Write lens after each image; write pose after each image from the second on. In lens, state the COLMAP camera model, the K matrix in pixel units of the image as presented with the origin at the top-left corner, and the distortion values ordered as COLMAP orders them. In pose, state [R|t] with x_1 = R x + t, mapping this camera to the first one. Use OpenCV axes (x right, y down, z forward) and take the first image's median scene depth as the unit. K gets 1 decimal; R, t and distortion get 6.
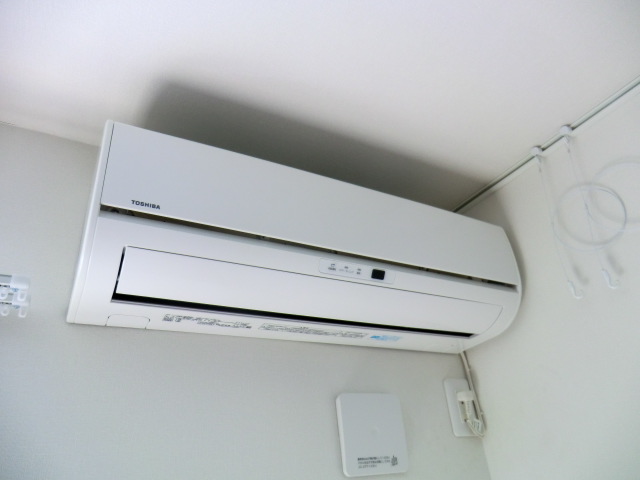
lens RADIAL K [[457.6, 0, 320.5], [0, 457.6, 250.8], [0, 0, 1]] dist [-0.051359, 0.035740]
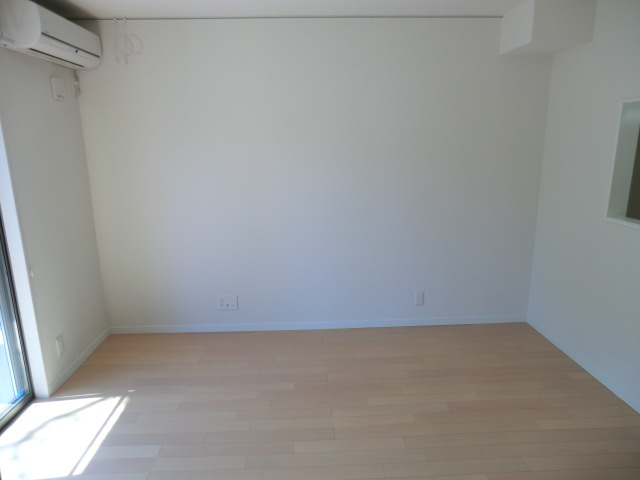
lens RADIAL K [[457.6, 0, 320.5], [0, 457.6, 250.8], [0, 0, 1]] dist [-0.051359, 0.035740]
pose [[0.449143, -0.139309, 0.882532, -2.082086], [-0.435048, 0.828662, 0.352212, -0.644950], [-0.780387, -0.542138, 0.311582, -2.236748]]
